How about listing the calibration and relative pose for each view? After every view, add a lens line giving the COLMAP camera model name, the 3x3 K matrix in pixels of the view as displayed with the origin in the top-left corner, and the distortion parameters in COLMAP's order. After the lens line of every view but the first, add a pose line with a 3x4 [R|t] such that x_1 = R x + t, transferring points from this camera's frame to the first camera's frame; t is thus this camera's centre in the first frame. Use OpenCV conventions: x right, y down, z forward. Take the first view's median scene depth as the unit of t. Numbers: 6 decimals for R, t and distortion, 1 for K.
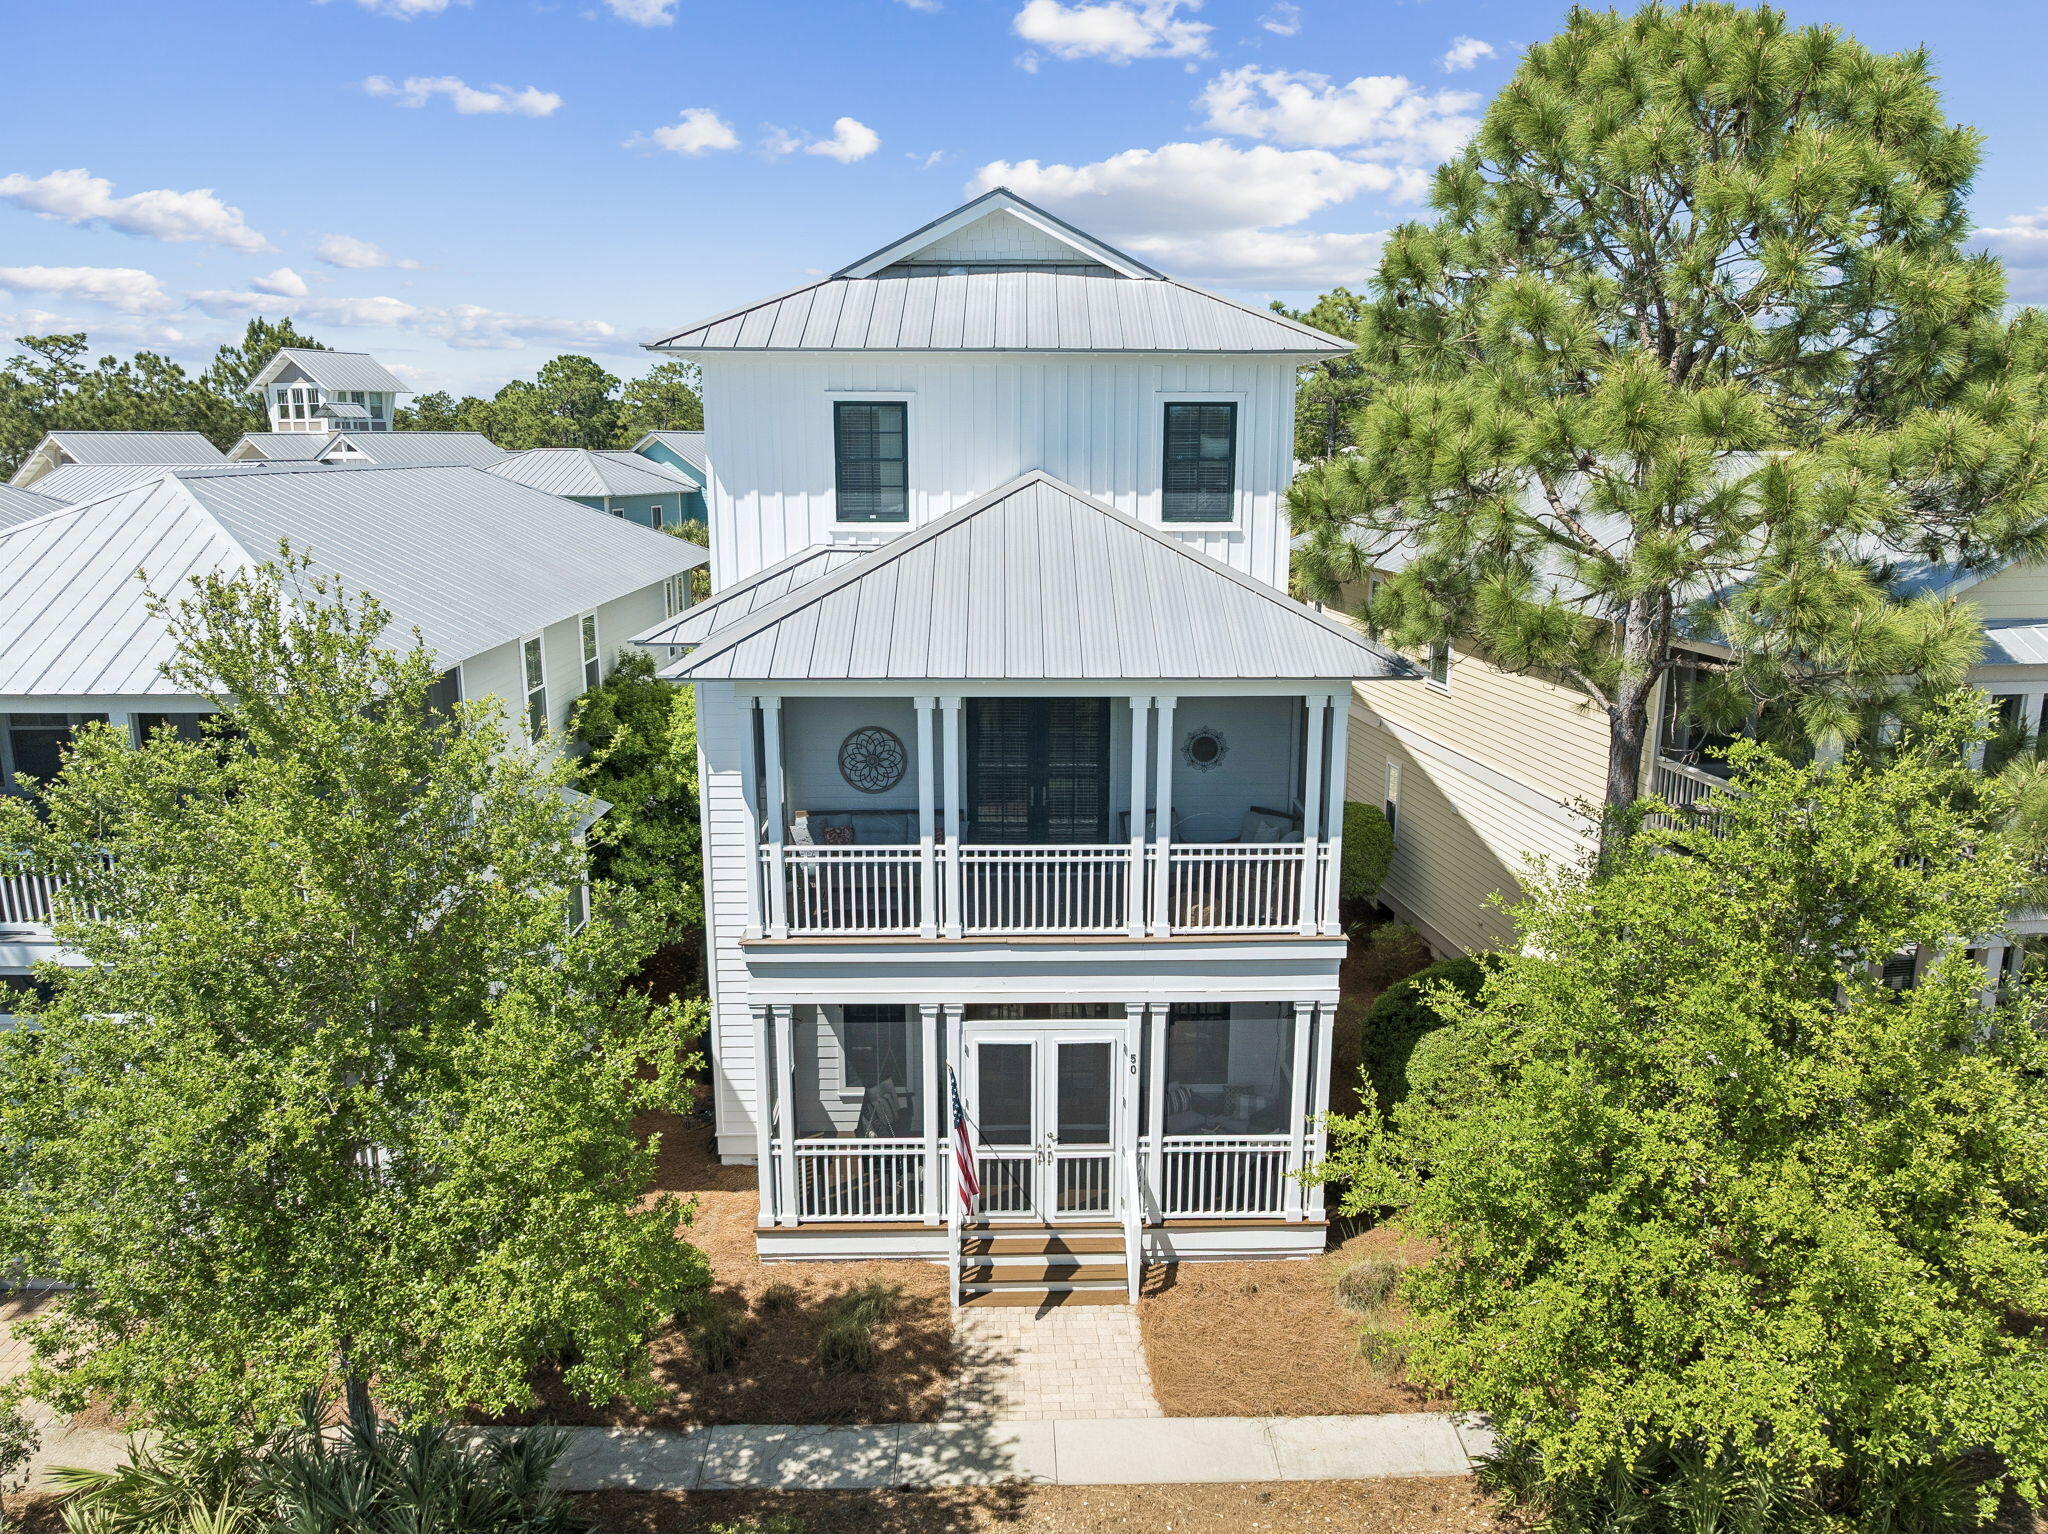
lens RADIAL K [[1454.2, 0, 1024.0], [0, 1454.2, 767.0], [0, 0, 1]] dist [-0.045783, 0.022814]
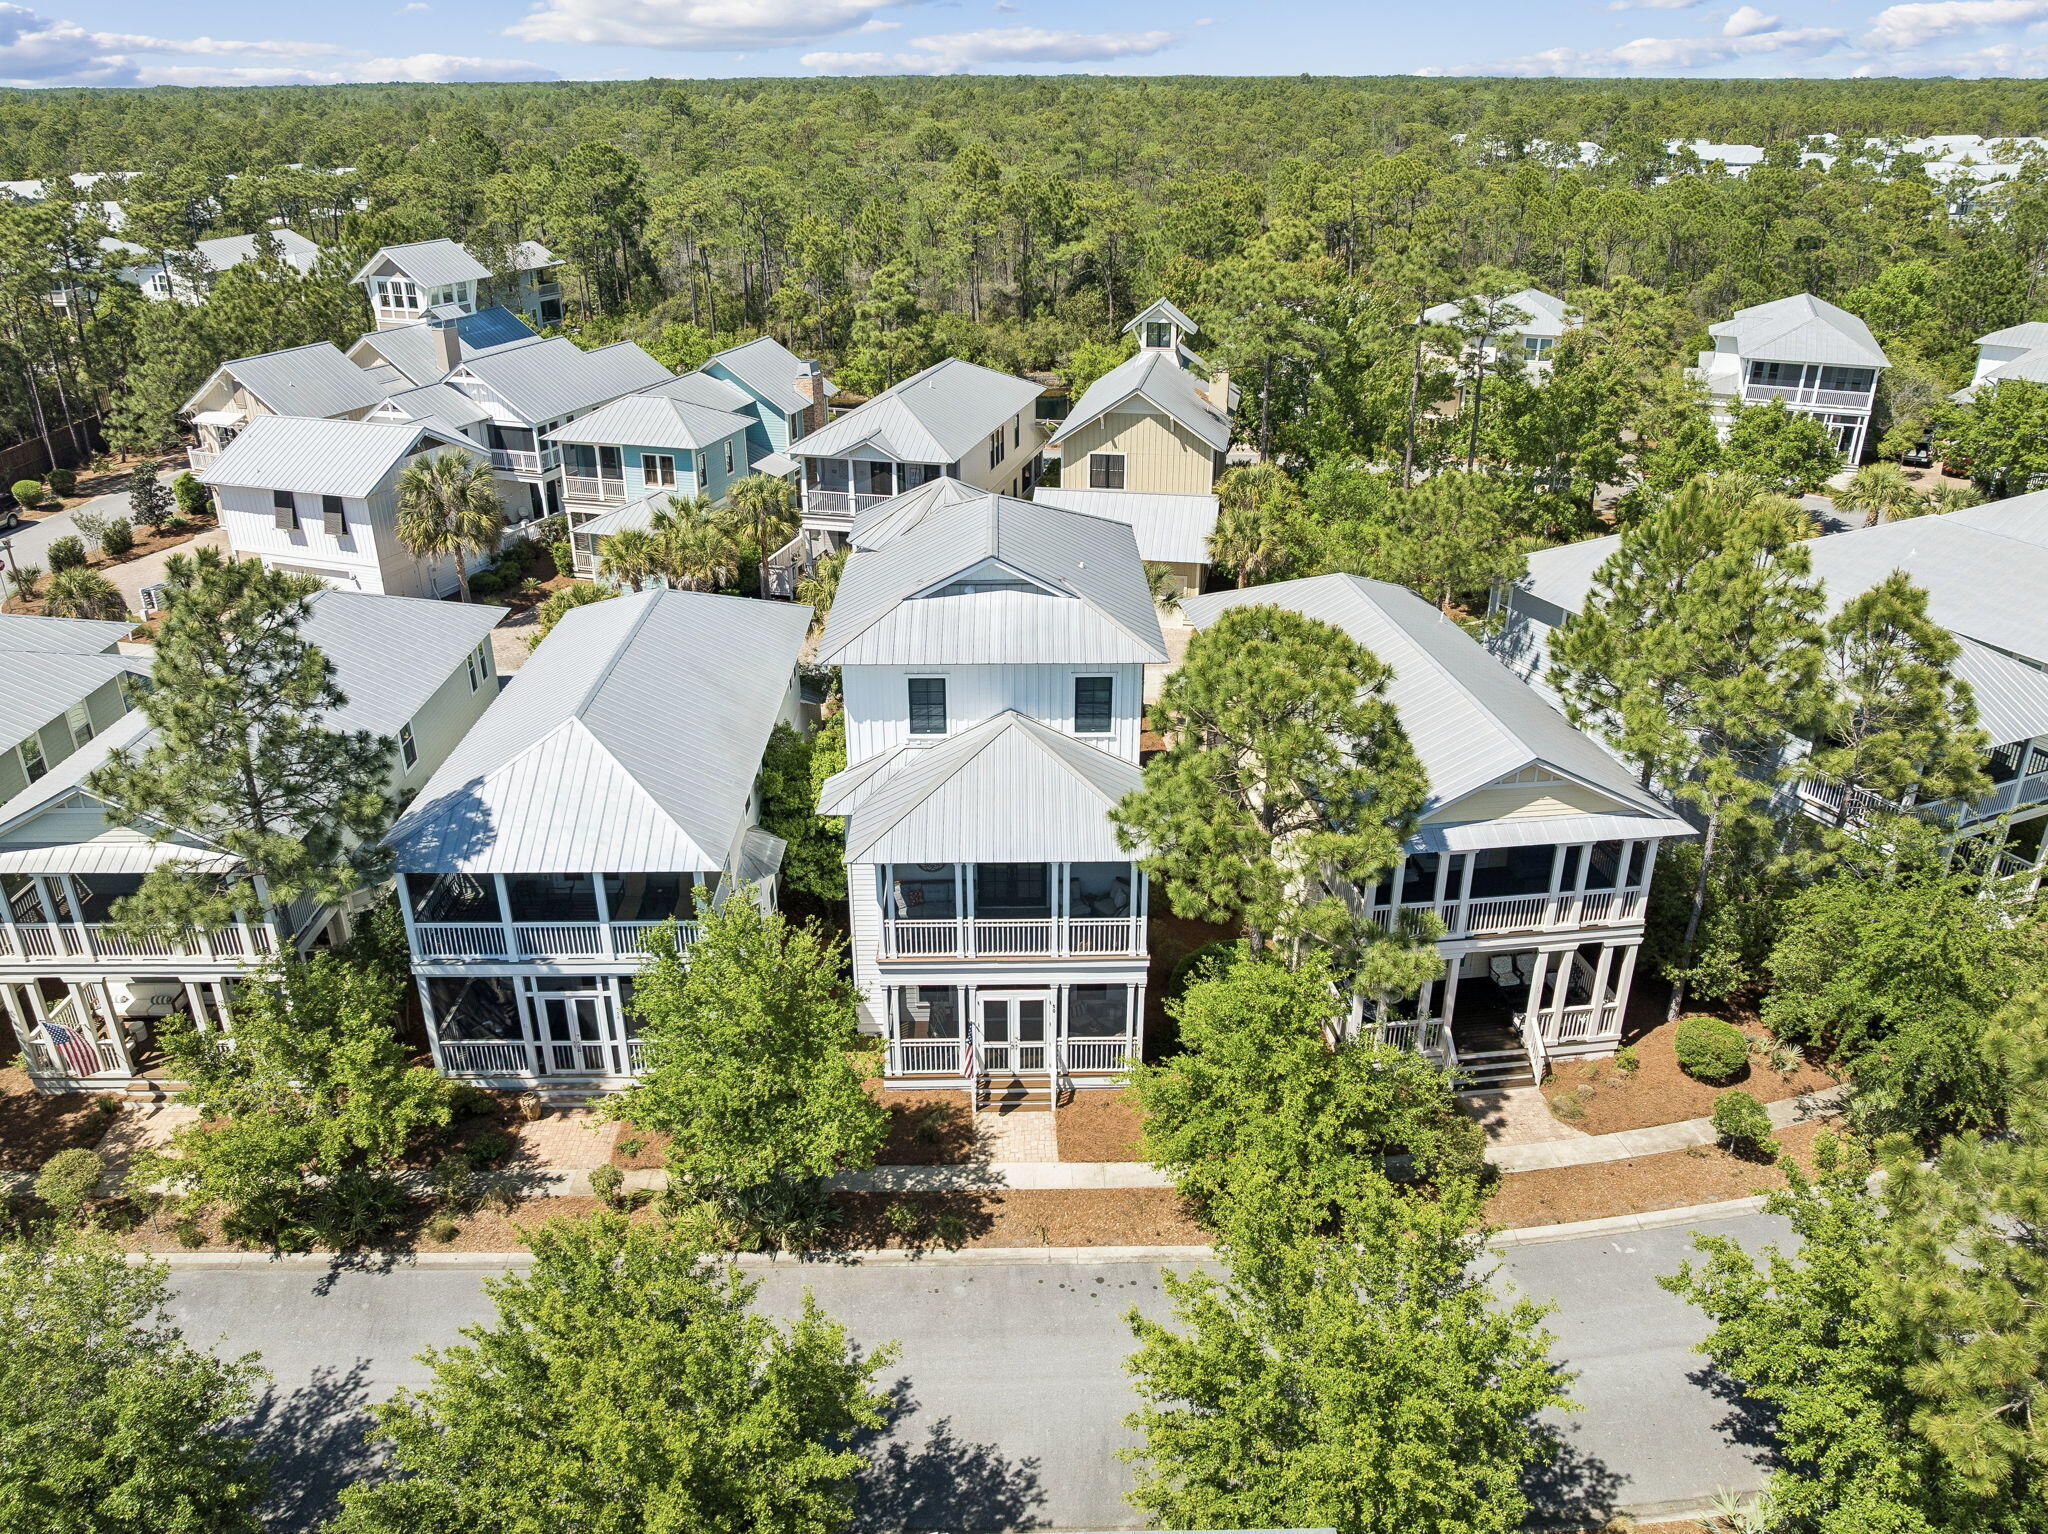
lens RADIAL K [[1499.5, 0, 1020.4], [0, 1499.5, 739.9], [0, 0, 1]] dist [-0.038648, 0.006374]
pose [[0.999951, -0.001500, -0.009791, 0.048403], [0.003428, 0.979775, 0.200075, -0.662374], [0.009293, -0.200099, 0.979732, -1.168522]]
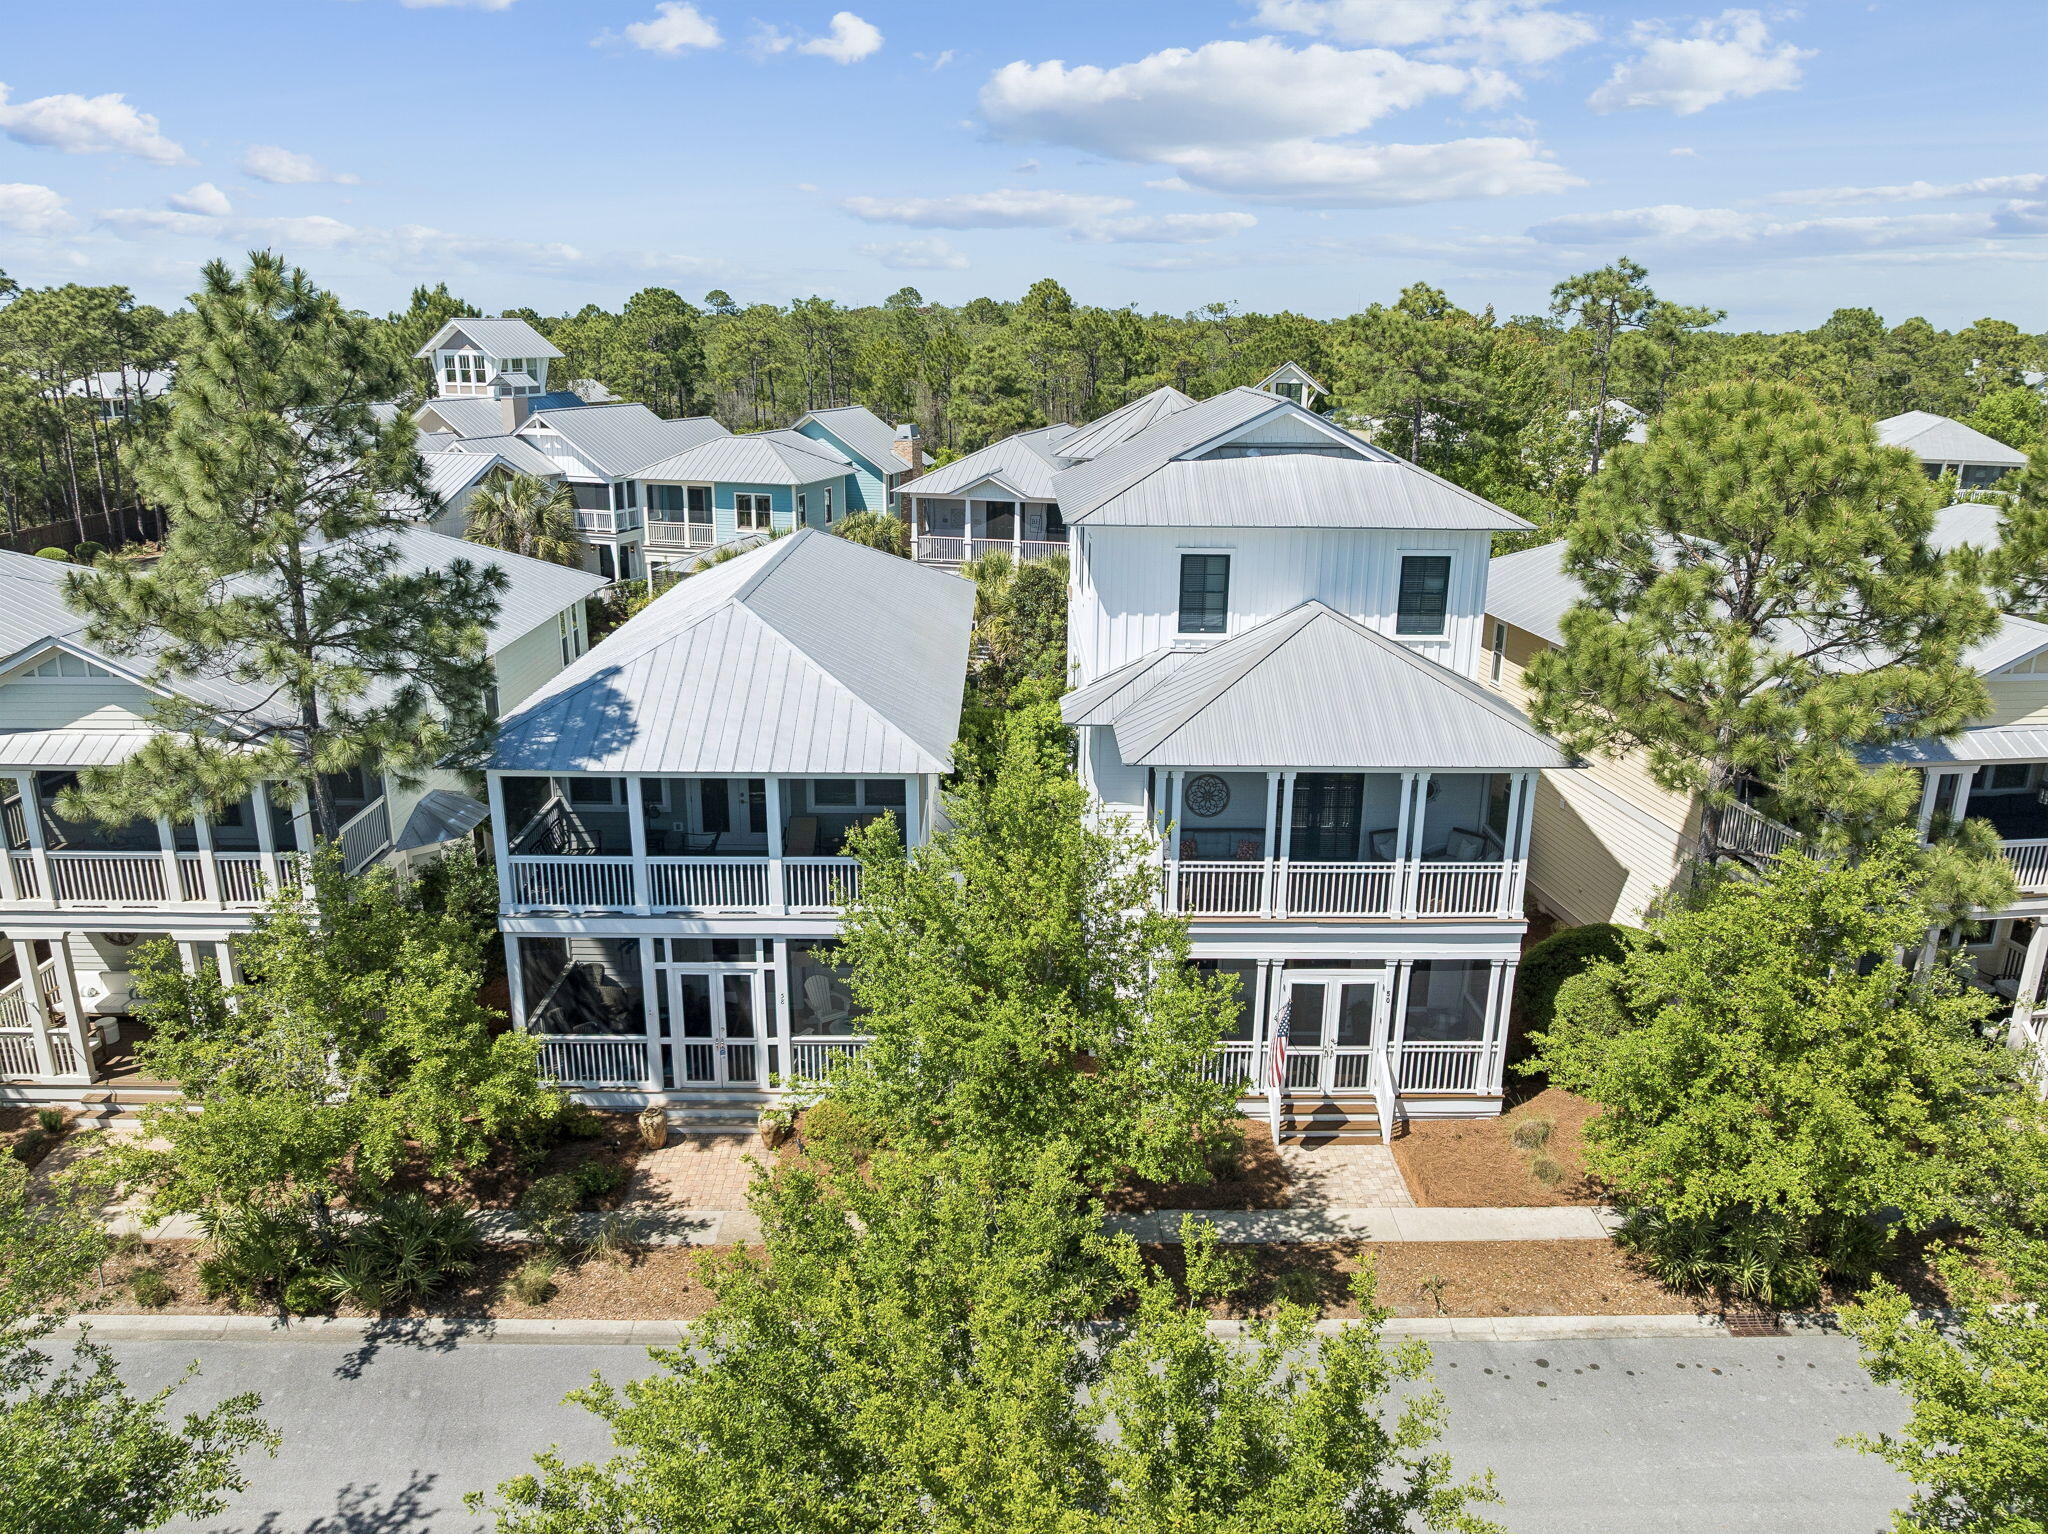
lens RADIAL K [[1454.2, 0, 1024.0], [0, 1454.2, 767.0], [0, 0, 1]] dist [-0.045783, 0.022814]
pose [[0.999940, 0.009292, -0.005810, -0.322238], [-0.008838, 0.997232, 0.073828, -0.162833], [0.006480, -0.073772, 0.997254, -0.576802]]
